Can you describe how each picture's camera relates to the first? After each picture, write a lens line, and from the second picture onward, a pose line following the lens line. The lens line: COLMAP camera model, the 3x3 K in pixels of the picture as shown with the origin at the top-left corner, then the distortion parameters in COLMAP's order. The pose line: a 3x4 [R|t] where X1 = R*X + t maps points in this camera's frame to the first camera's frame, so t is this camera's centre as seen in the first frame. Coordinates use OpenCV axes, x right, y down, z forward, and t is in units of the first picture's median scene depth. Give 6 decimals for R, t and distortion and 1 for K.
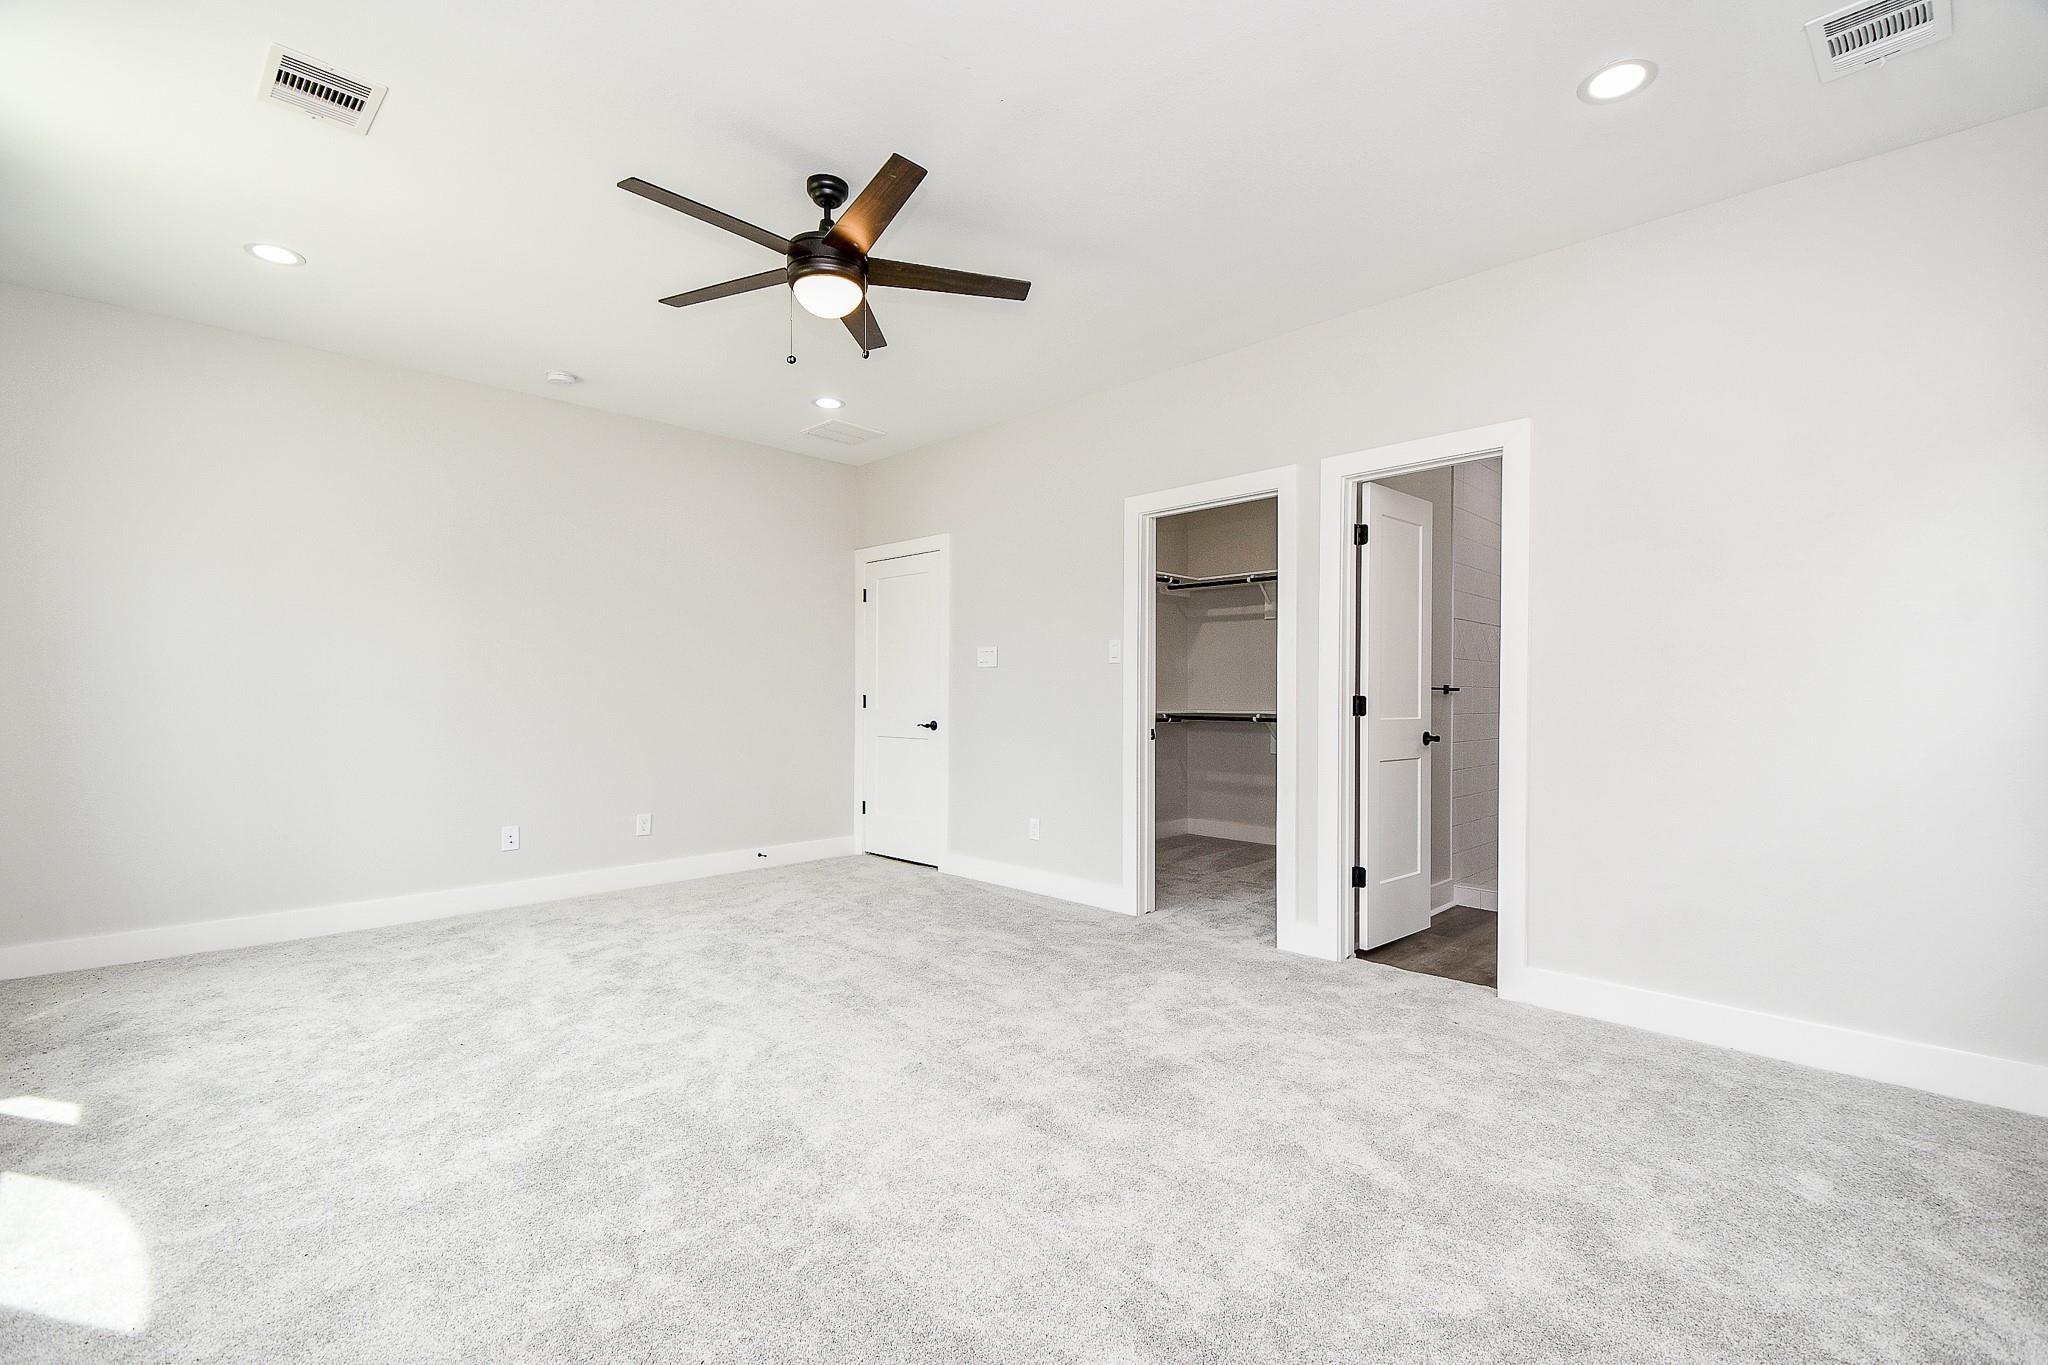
lens RADIAL K [[917.0, 0, 1030.8], [0, 917.0, 689.6], [0, 0, 1]] dist [0.028815, -0.022905]
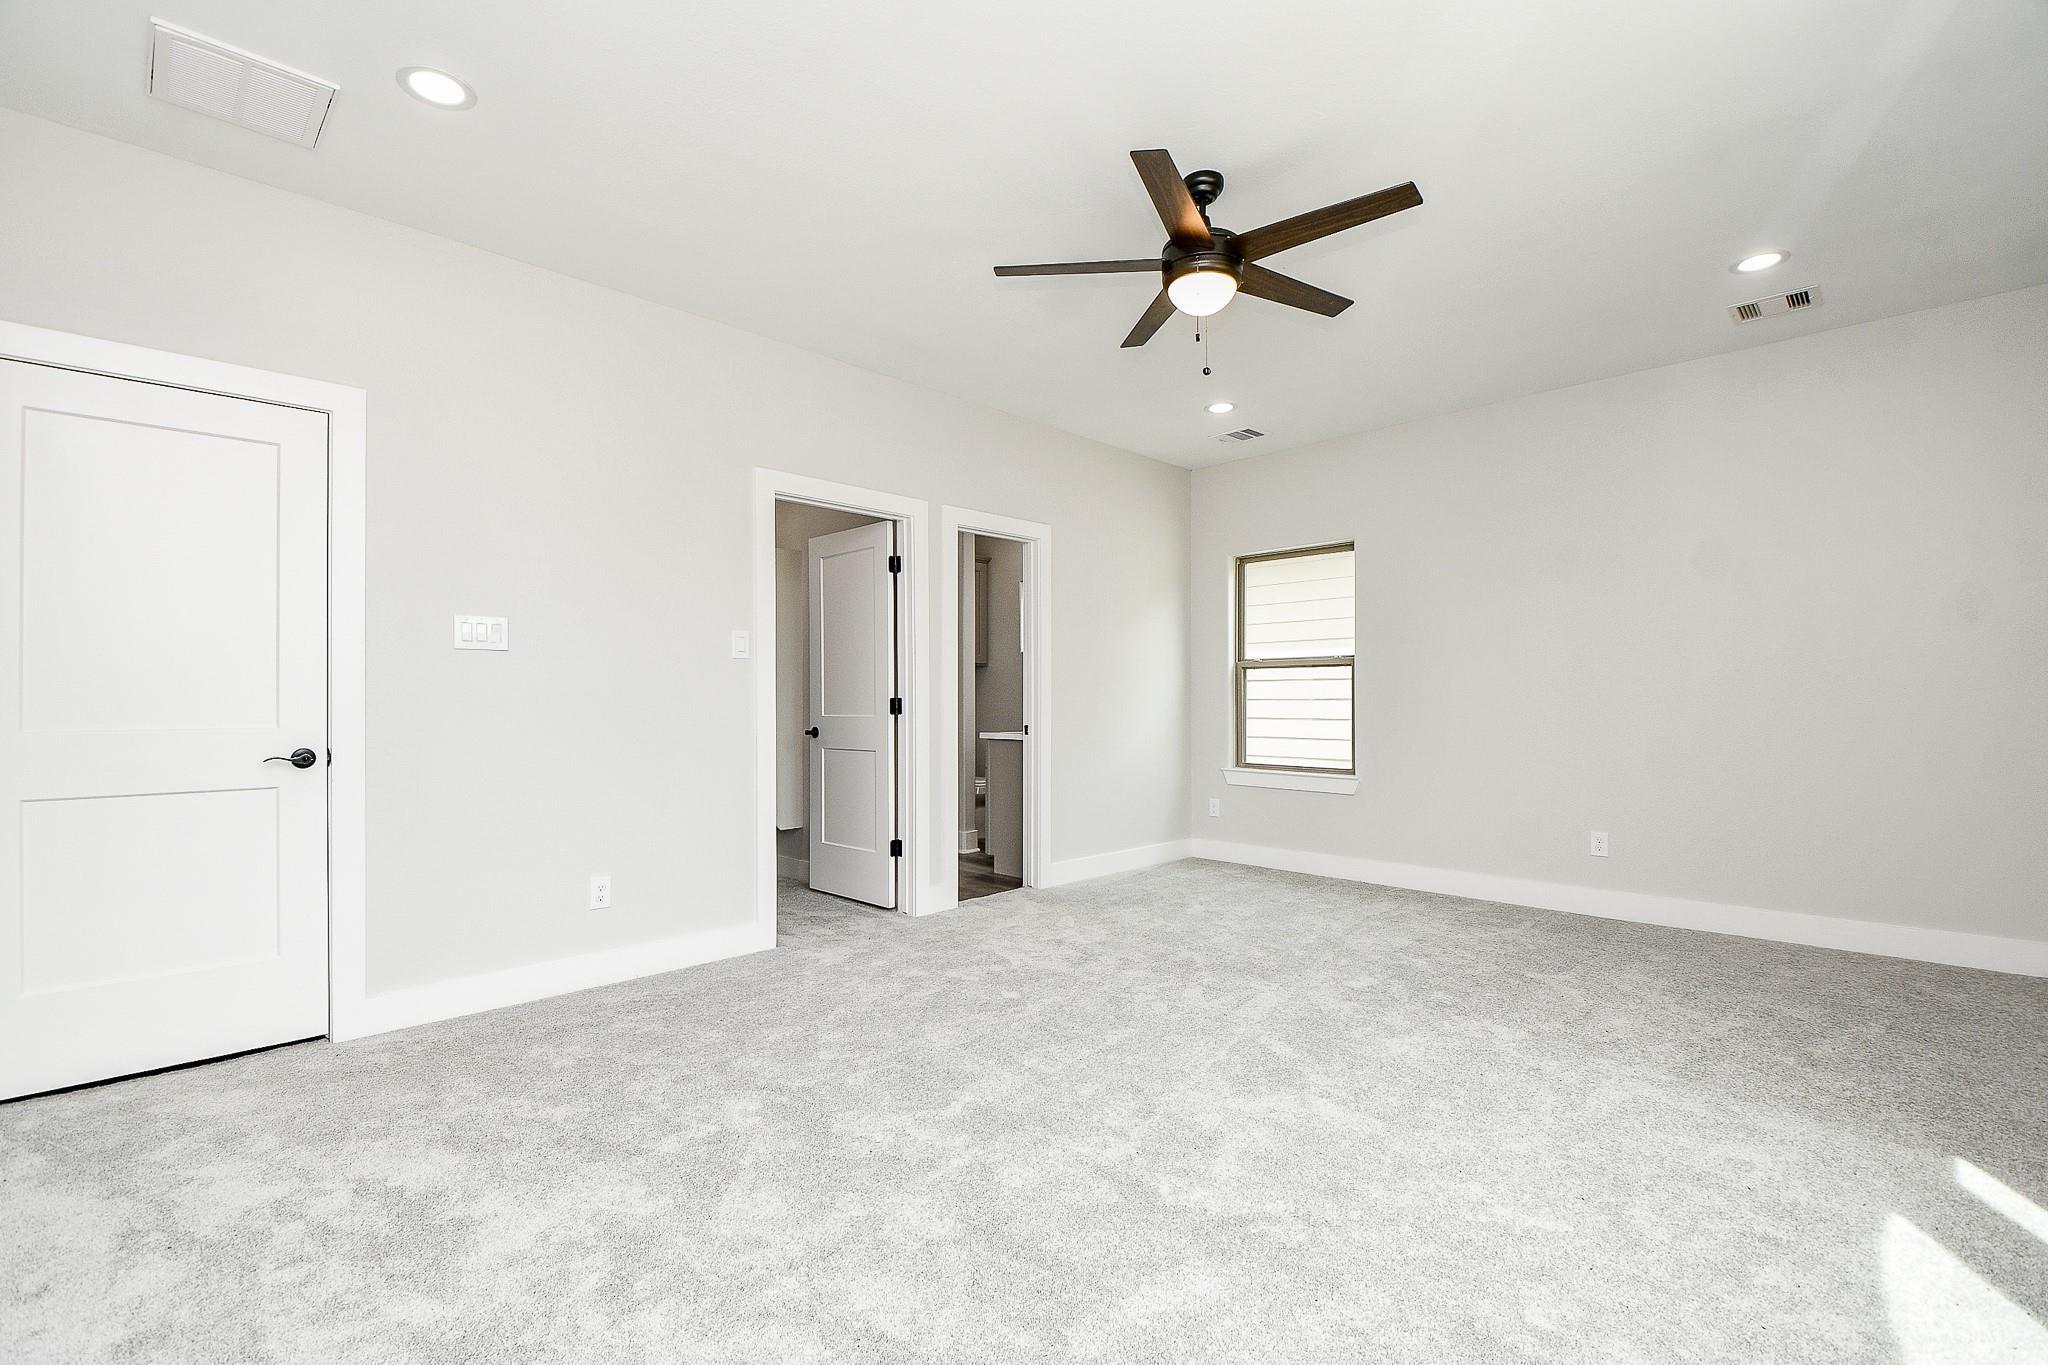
lens RADIAL K [[917.0, 0, 1030.8], [0, 917.0, 689.6], [0, 0, 1]] dist [0.028815, -0.022905]
pose [[-0.022965, 0.004201, 0.999727, -0.777158], [-0.008279, 0.999956, -0.004393, 0.000539], [-0.999702, -0.008377, -0.022930, 0.779229]]
